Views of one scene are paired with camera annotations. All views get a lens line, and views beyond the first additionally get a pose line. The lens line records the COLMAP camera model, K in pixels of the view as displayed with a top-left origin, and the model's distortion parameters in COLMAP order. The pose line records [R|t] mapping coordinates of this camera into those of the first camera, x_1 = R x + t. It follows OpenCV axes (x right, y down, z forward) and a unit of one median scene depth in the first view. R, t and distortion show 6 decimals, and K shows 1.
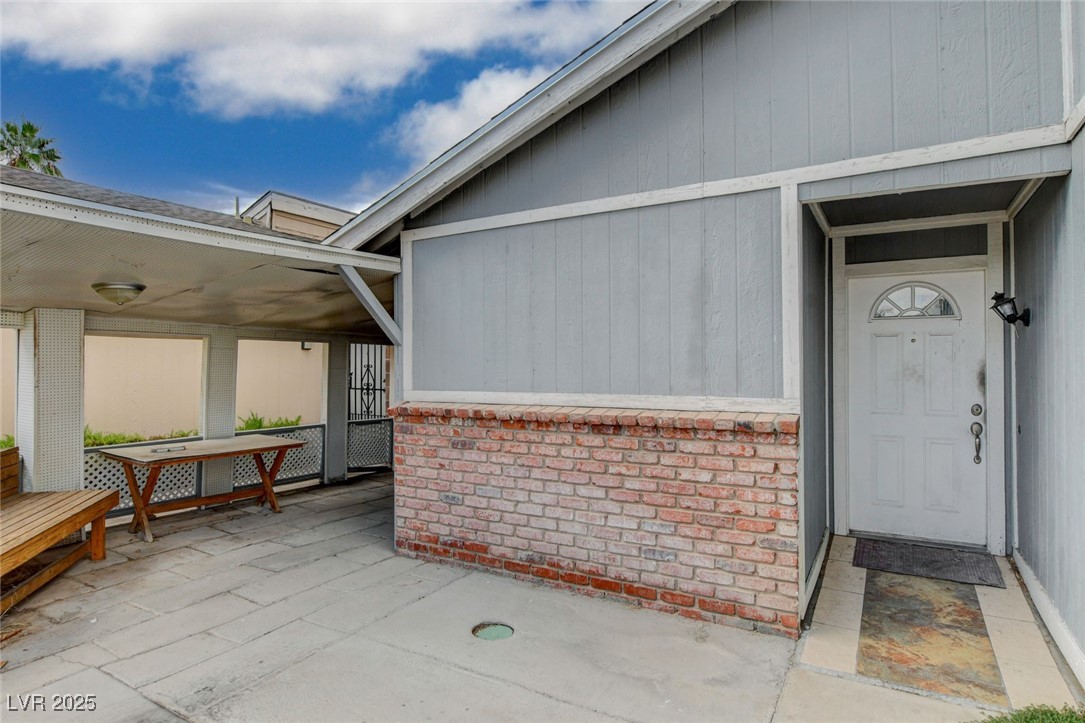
lens RADIAL K [[596.7, 0, 546.5], [0, 596.7, 360.4], [0, 0, 1]] dist [-0.007405, -0.000218]
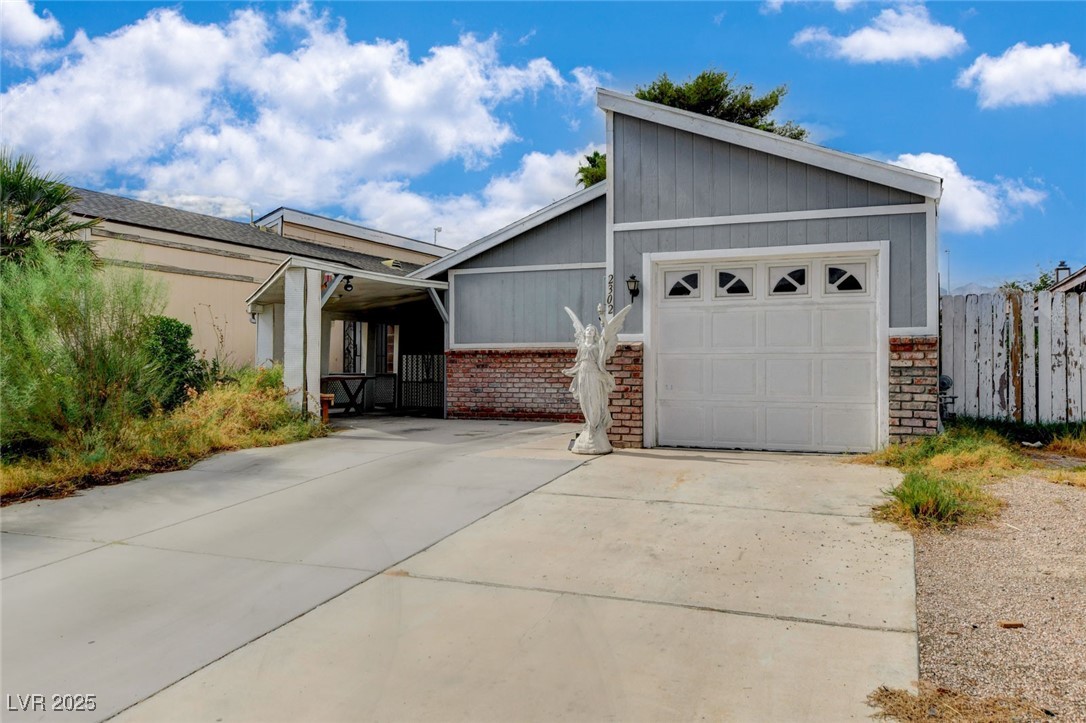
lens RADIAL K [[969.6, 0, 546.5], [0, 969.6, 357.7], [0, 0, 1]] dist [0.030819, -0.004902]
pose [[0.990507, 0.002230, 0.137441, -0.434536], [-0.002094, 0.999997, -0.001132, 0.119926], [-0.137443, 0.000833, 0.990509, -2.911443]]
